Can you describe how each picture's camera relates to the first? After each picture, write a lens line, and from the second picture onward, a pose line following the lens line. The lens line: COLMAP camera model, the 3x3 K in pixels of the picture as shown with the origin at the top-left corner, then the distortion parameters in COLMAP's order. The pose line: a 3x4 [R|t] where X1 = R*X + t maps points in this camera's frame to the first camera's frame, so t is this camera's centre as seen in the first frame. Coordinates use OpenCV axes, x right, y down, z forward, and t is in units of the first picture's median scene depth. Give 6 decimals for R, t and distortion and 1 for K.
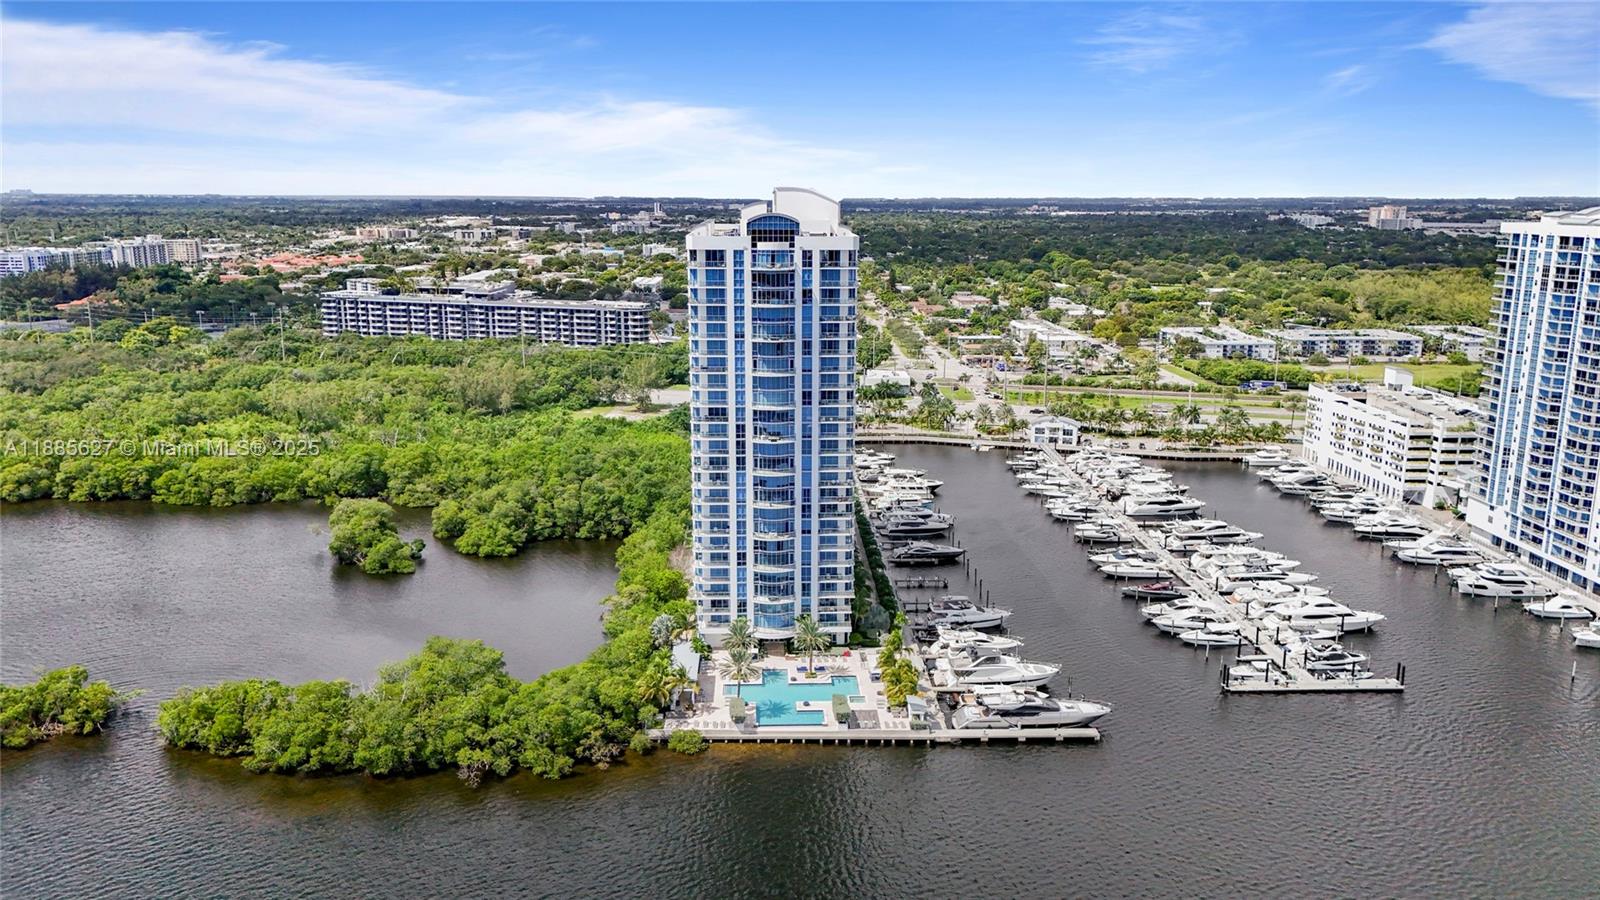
lens RADIAL K [[1205.0, 0, 800.0], [0, 1205.0, 450.0], [0, 0, 1]] dist [0.086499, -0.089833]
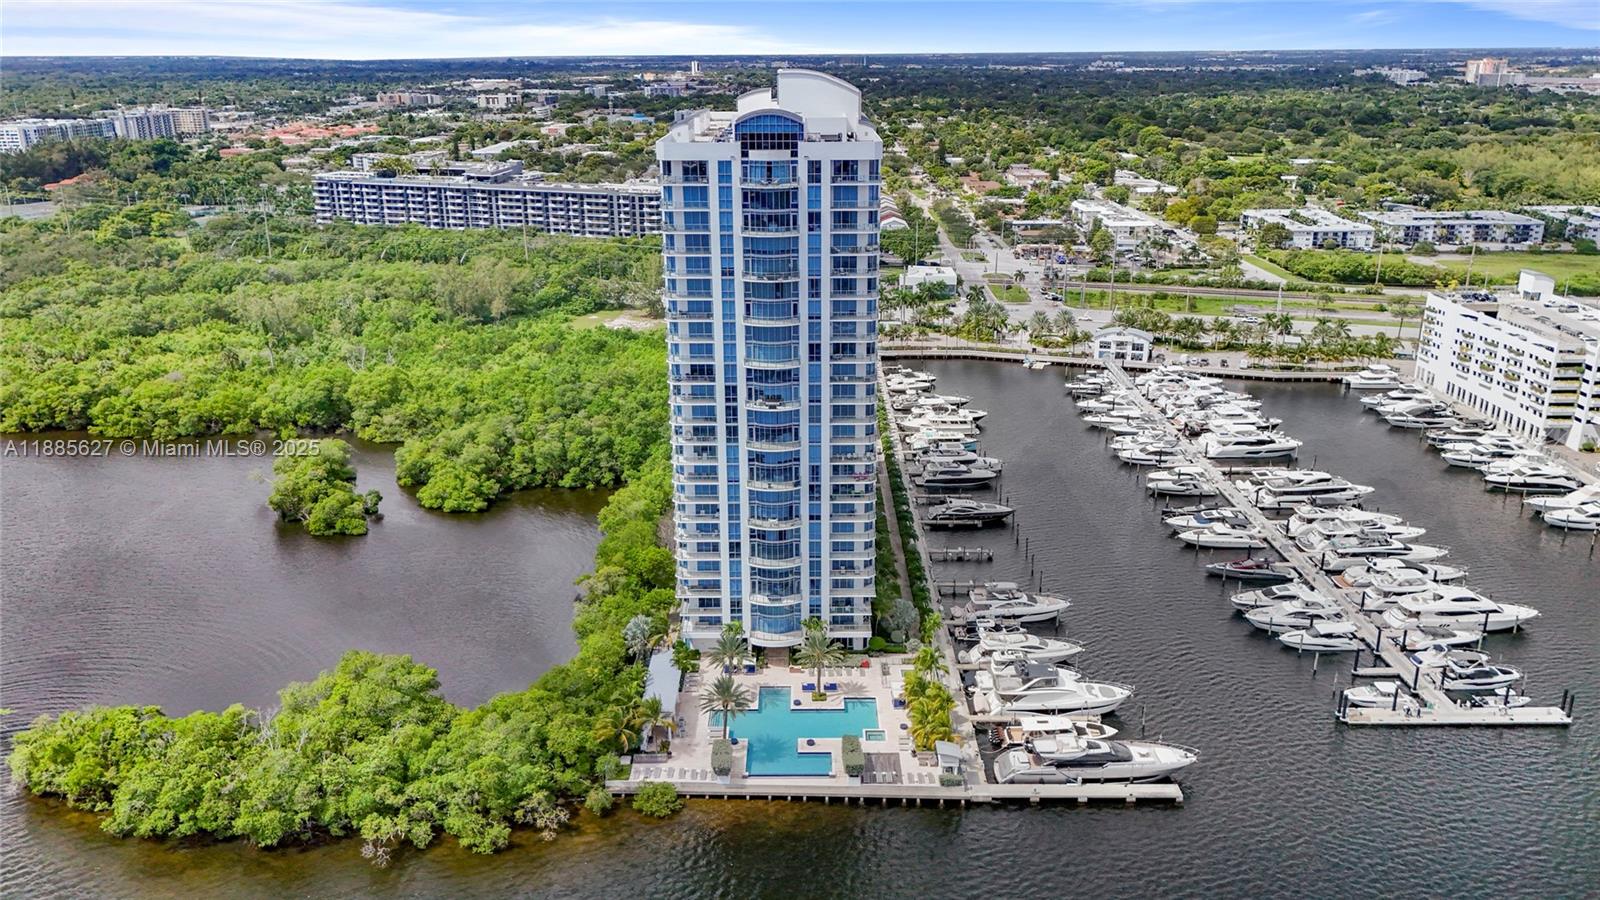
lens RADIAL K [[1205.0, 0, 800.0], [0, 1205.0, 450.0], [0, 0, 1]] dist [0.086499, -0.089833]
pose [[0.999194, 0.004806, -0.039850, 0.020828], [-0.000354, 0.993823, 0.110978, -0.050630], [0.040137, -0.110874, 0.993024, 0.162100]]
